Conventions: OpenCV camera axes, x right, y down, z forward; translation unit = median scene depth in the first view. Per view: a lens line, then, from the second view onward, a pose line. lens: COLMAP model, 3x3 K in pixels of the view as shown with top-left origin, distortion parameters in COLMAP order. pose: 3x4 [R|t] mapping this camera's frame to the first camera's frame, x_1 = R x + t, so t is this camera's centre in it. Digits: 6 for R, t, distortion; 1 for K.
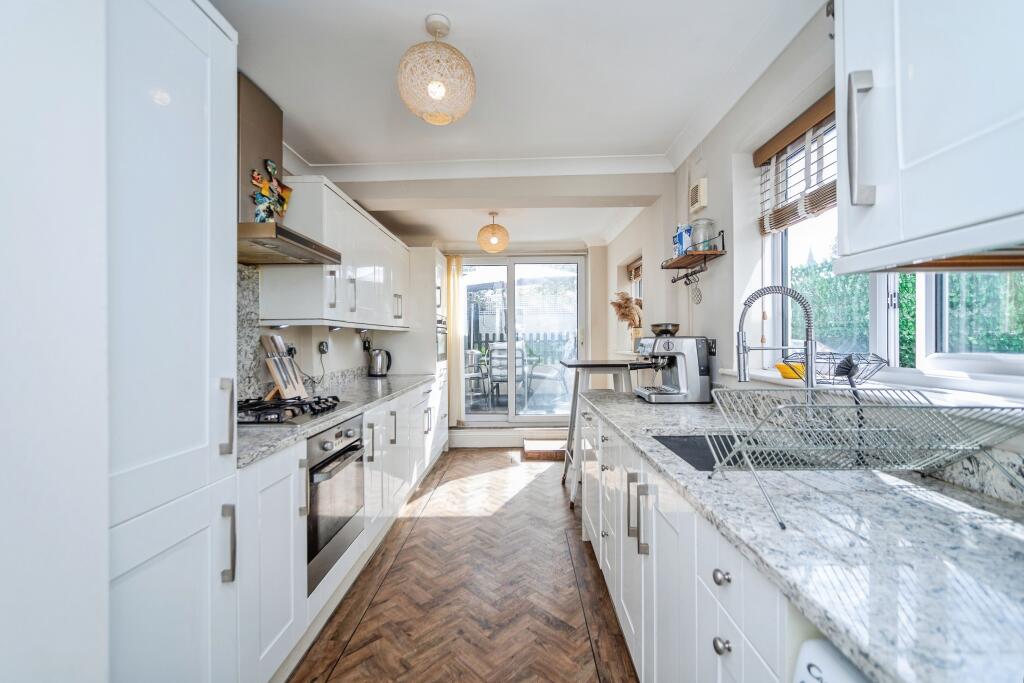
lens RADIAL K [[437.5, 0, 513.9], [0, 437.5, 335.3], [0, 0, 1]] dist [-0.002873, 0.002514]
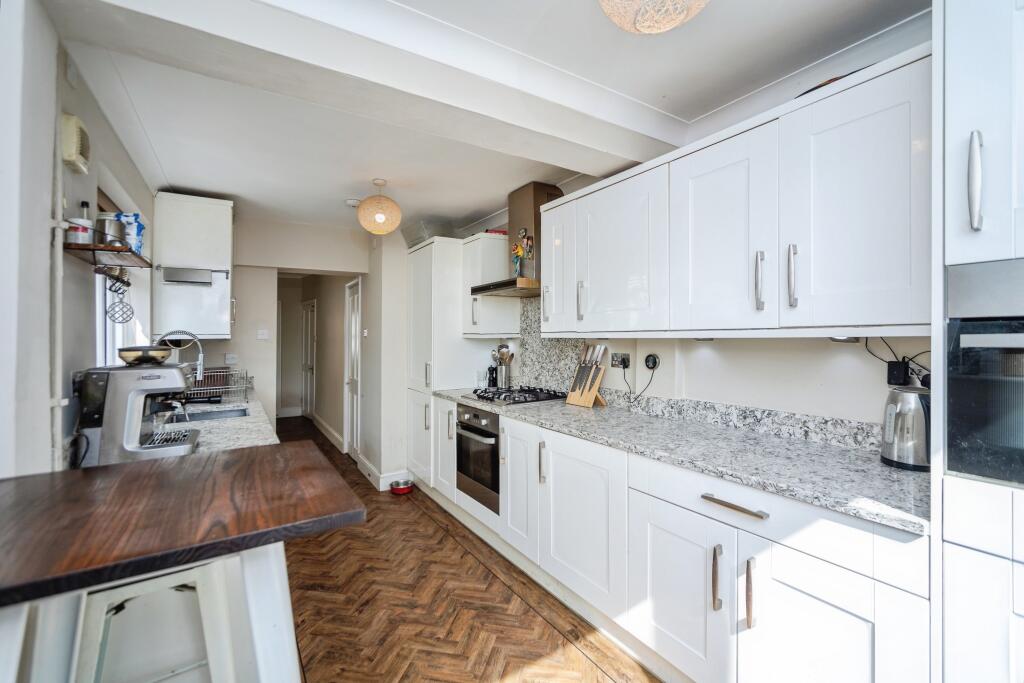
lens RADIAL K [[437.5, 0, 517.3], [0, 437.5, 318.0], [0, 0, 1]] dist [-0.002873, 0.002514]
pose [[-0.828999, -0.001724, -0.559247, 0.225618], [0.026262, 0.998772, -0.042008, -0.025458], [0.558633, -0.049511, -0.827936, 1.712933]]
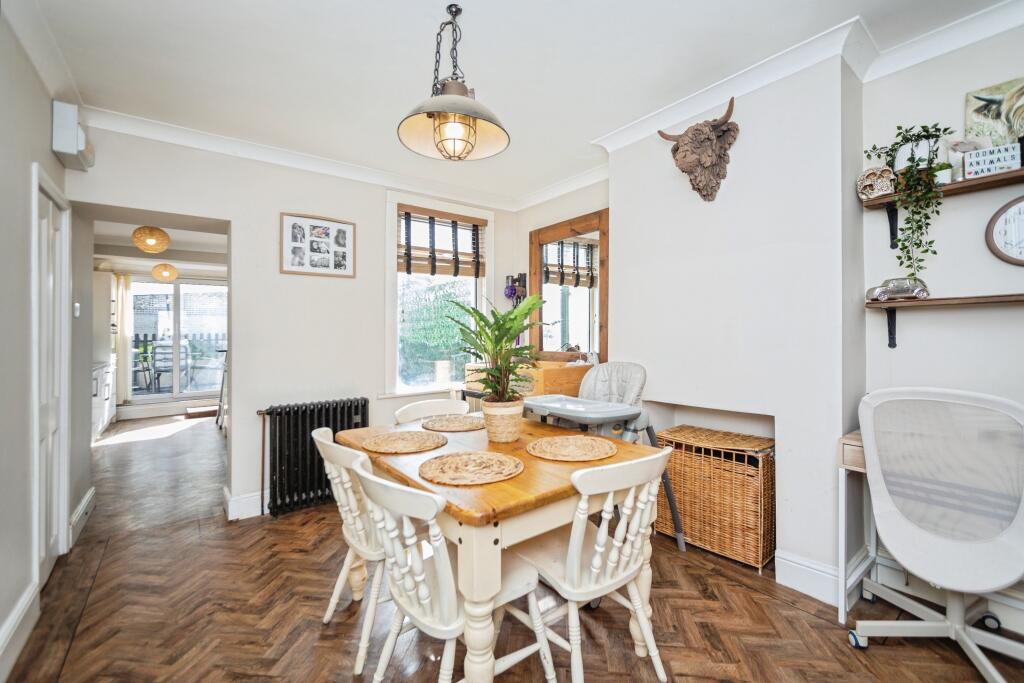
lens RADIAL K [[437.5, 0, 515.0], [0, 437.5, 330.2], [0, 0, 1]] dist [-0.002873, 0.002514]
pose [[0.781842, 0.018393, 0.623206, -0.063595], [-0.009415, 0.999799, -0.017696, -0.004399], [-0.623406, 0.007969, 0.781858, -1.473275]]
